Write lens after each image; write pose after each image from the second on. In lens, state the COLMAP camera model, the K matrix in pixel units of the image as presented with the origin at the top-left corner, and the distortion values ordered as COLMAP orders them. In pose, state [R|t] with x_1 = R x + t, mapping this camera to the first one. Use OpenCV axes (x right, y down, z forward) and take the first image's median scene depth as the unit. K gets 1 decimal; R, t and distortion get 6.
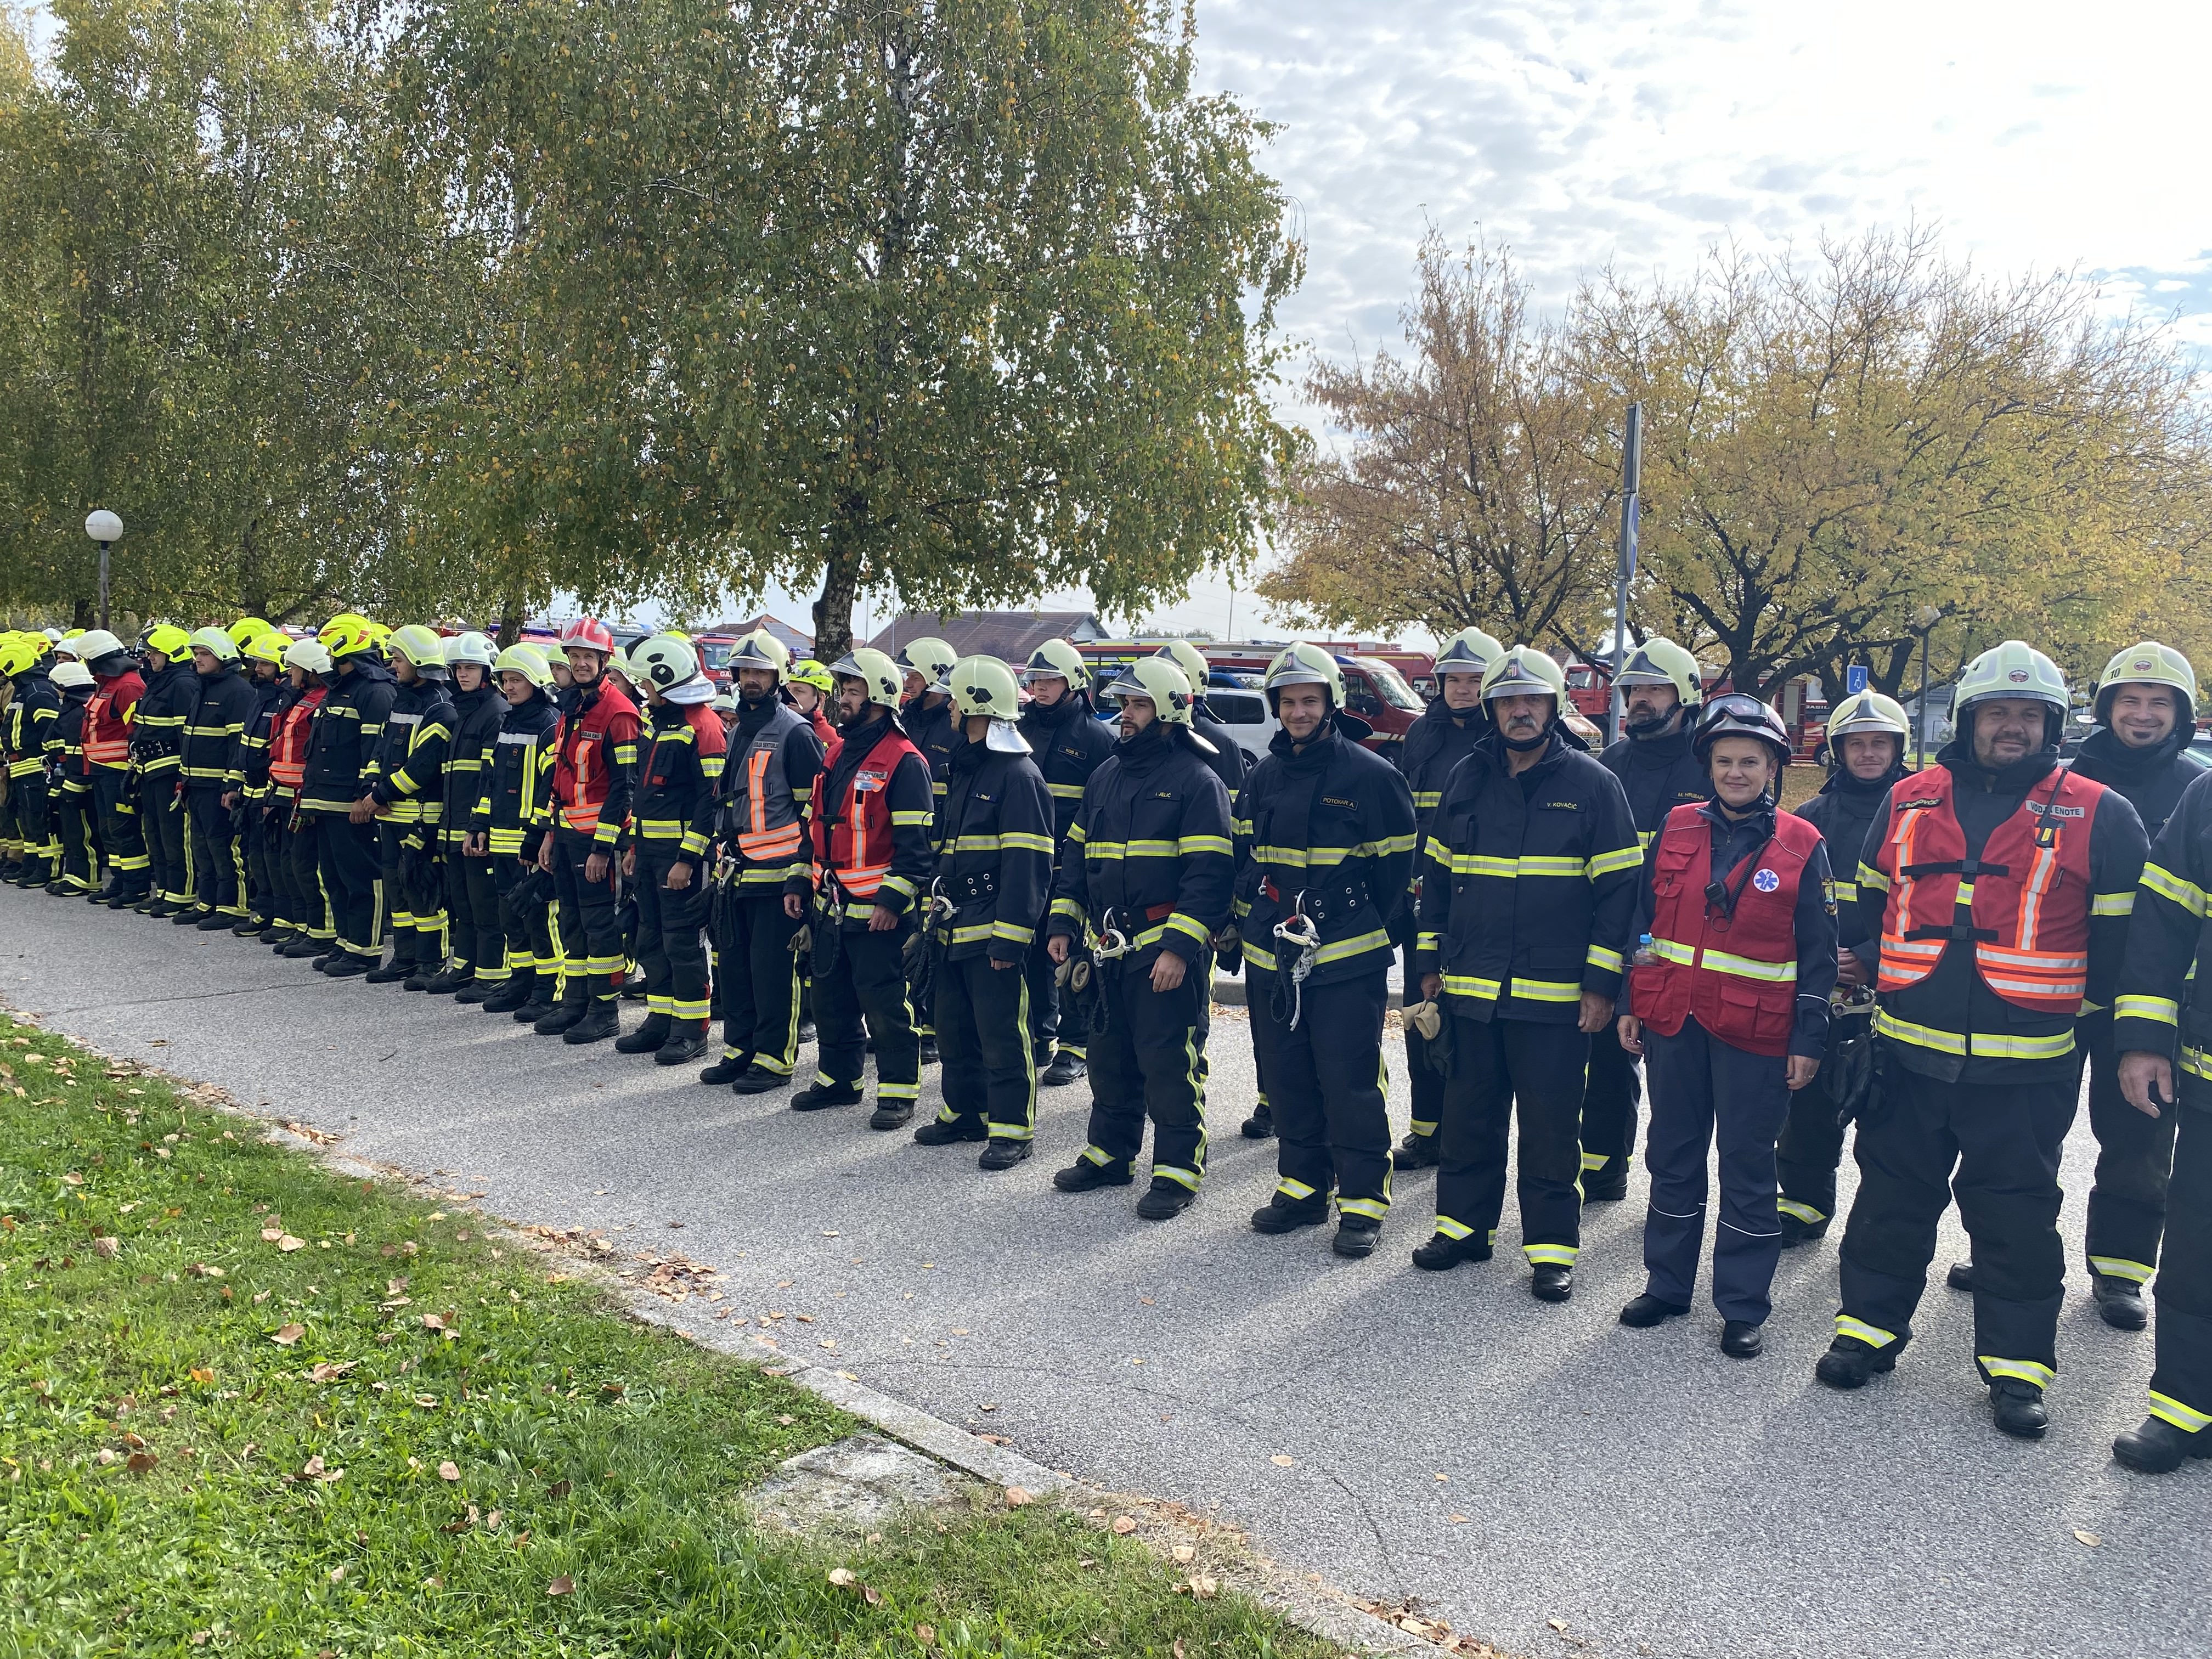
lens RADIAL K [[1725.7, 0, 1113.1], [0, 1725.7, 826.3], [0, 0, 1]] dist [0.032469, -0.001474]
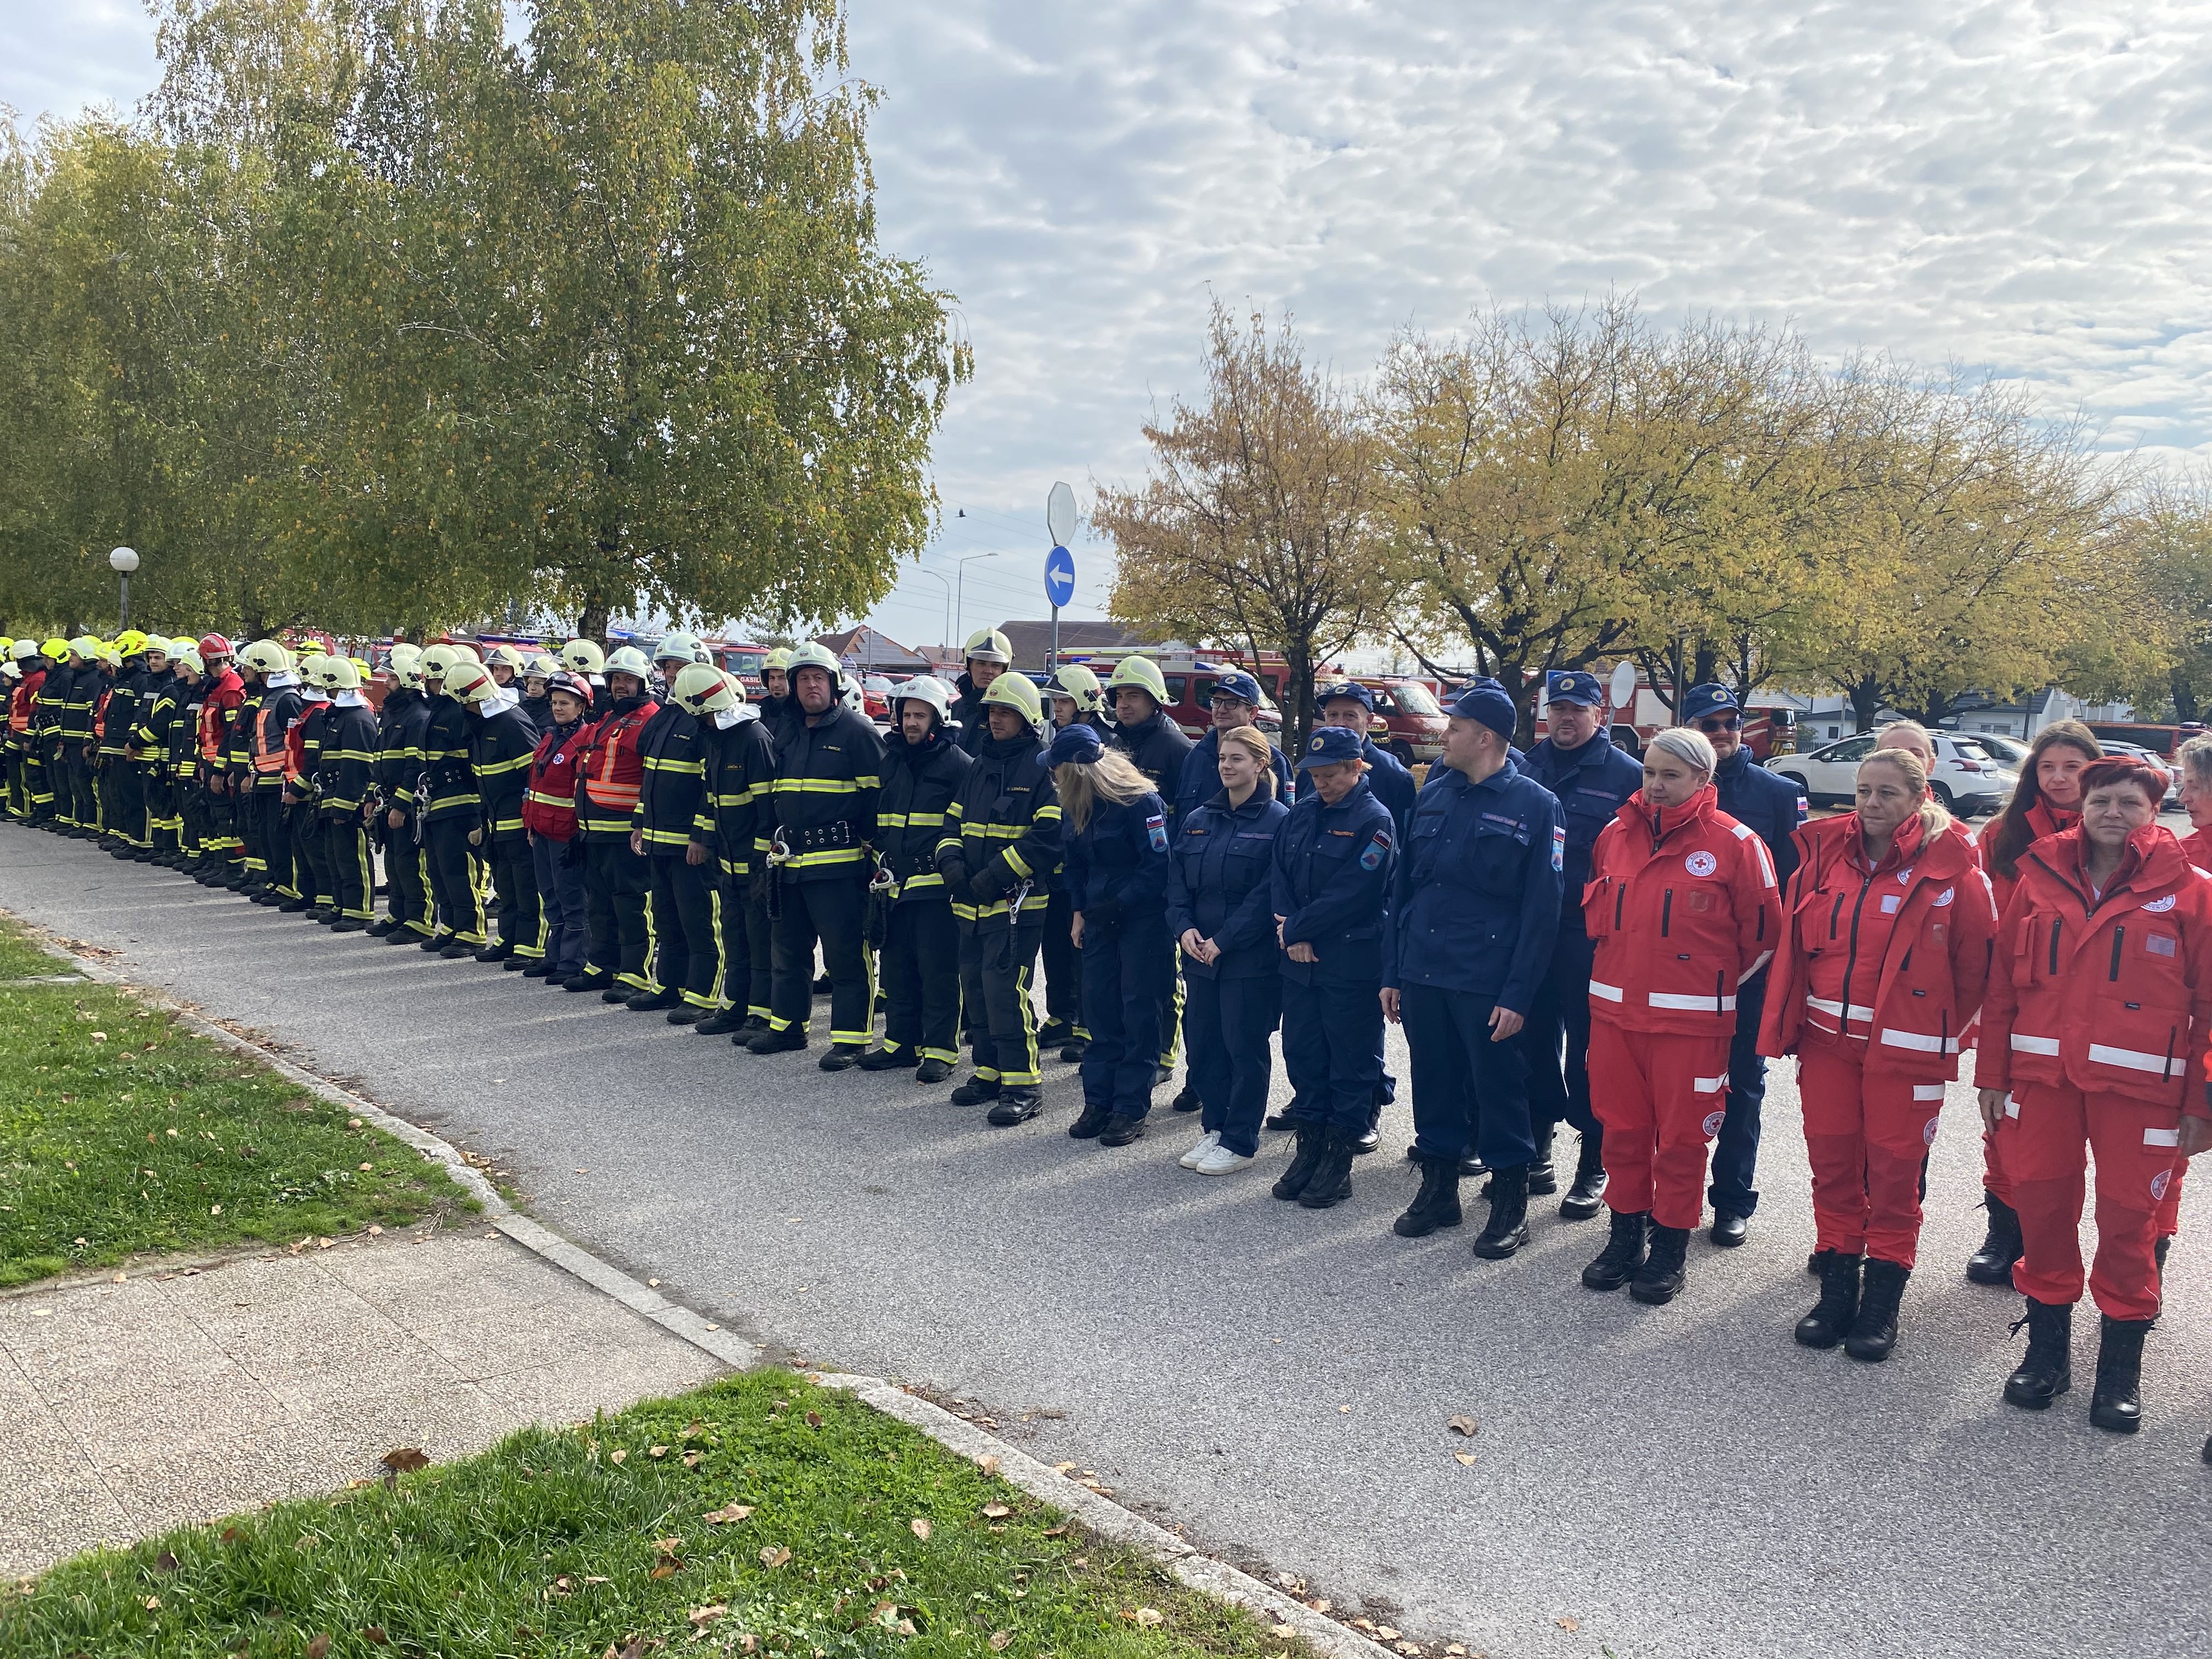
lens RADIAL K [[1727.8, 0, 1108.8], [0, 1727.8, 839.9], [0, 0, 1]] dist [0.027263, -0.000672]
pose [[0.996587, 0.008994, -0.082052, 0.516403], [-0.008767, 0.999957, 0.003126, 0.049641], [0.082076, -0.002396, 0.996623, -0.453616]]
